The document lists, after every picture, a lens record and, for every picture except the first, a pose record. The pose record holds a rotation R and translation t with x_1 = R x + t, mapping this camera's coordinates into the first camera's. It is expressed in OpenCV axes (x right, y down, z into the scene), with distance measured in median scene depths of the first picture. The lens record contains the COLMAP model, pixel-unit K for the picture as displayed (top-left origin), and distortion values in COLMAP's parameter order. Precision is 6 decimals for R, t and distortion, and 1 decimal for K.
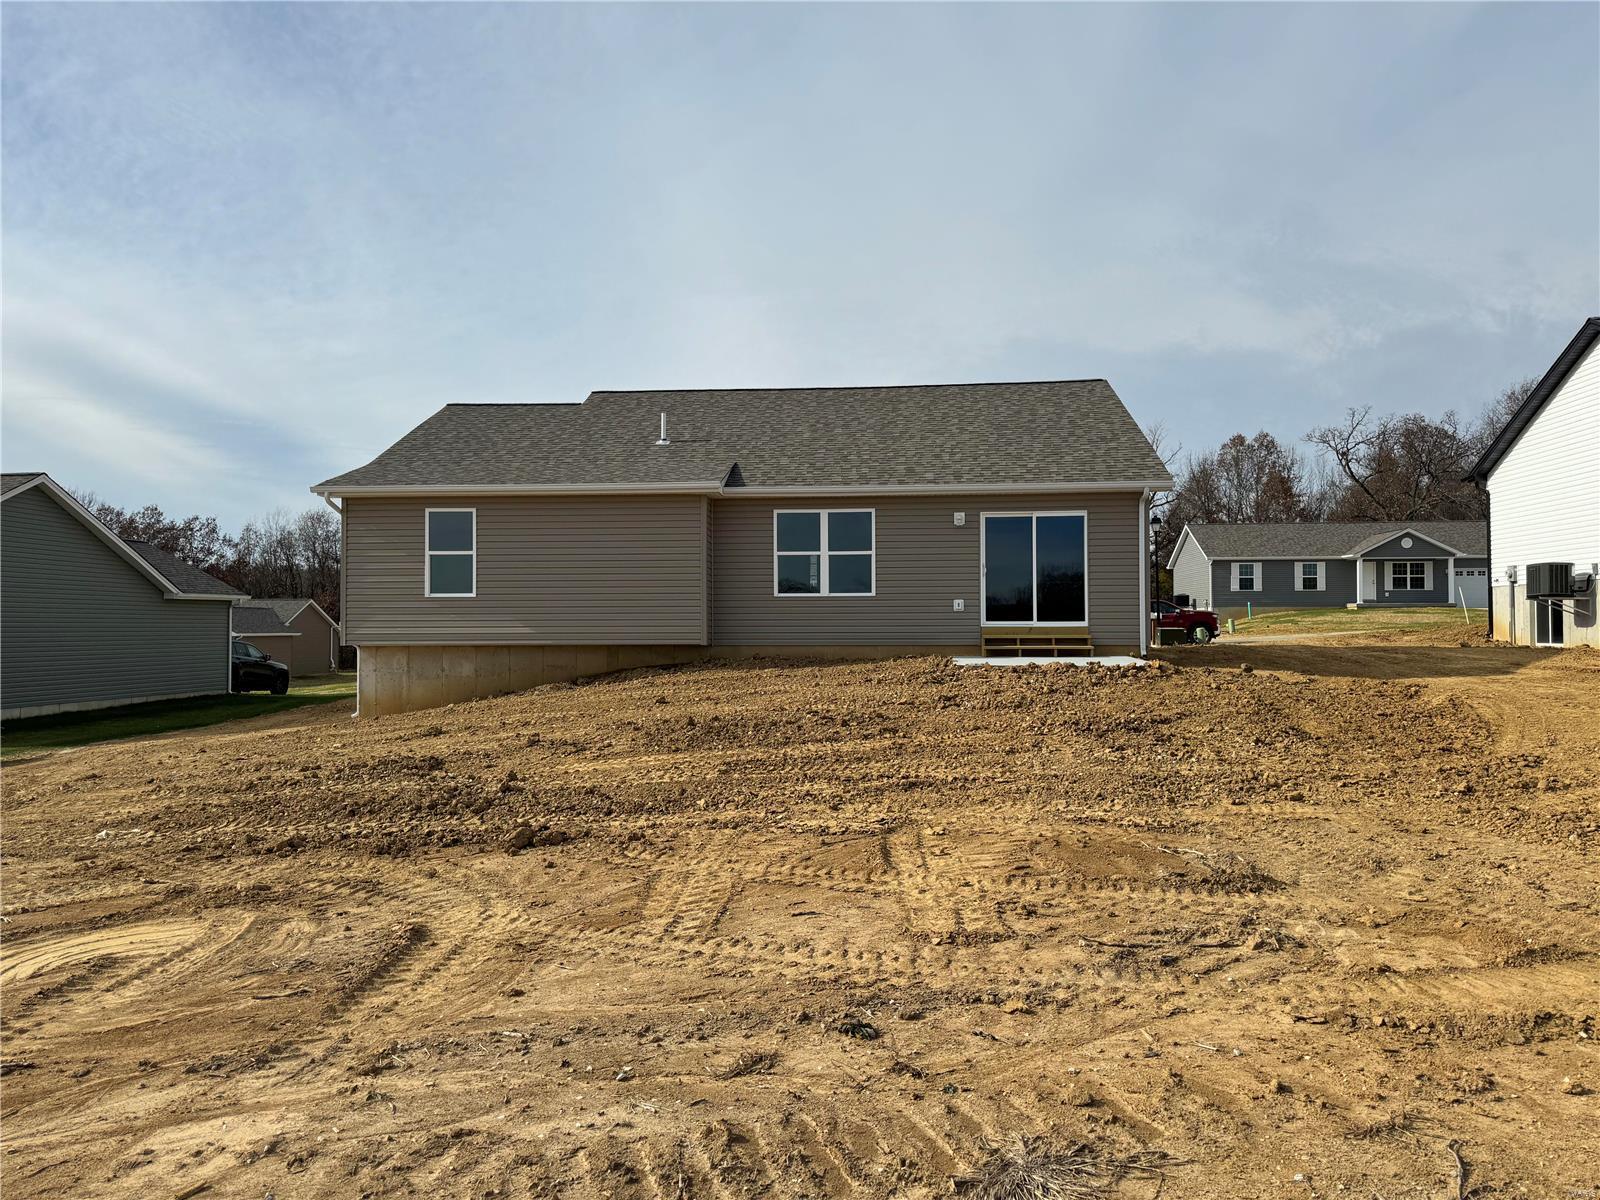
lens RADIAL K [[1133.2, 0, 800.0], [0, 1133.2, 600.0], [0, 0, 1]] dist [0.001643, -0.000310]
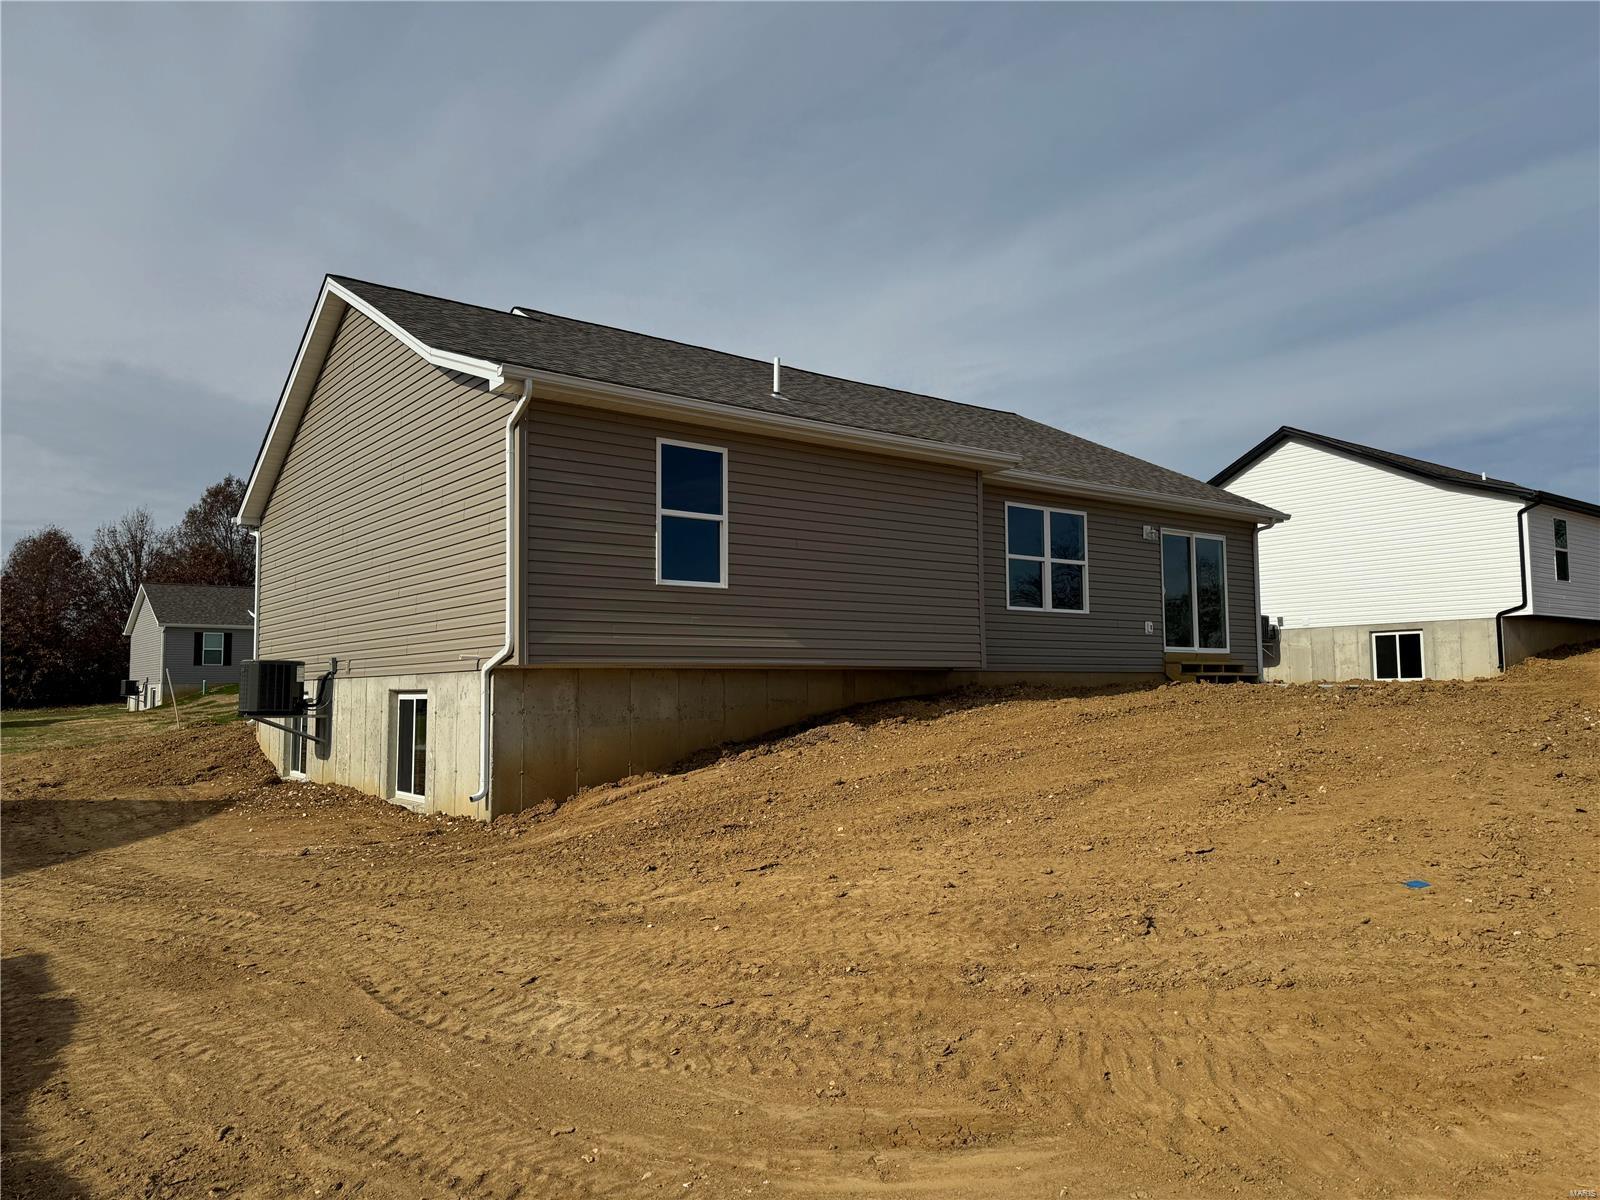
lens RADIAL K [[1133.2, 0, 800.0], [0, 1133.2, 600.0], [0, 0, 1]] dist [0.001643, -0.000310]
pose [[0.747392, 0.048622, 0.662602, -0.662097], [-0.022515, 0.998599, -0.047881, 0.031735], [-0.664002, 0.020867, 0.747440, 0.503459]]
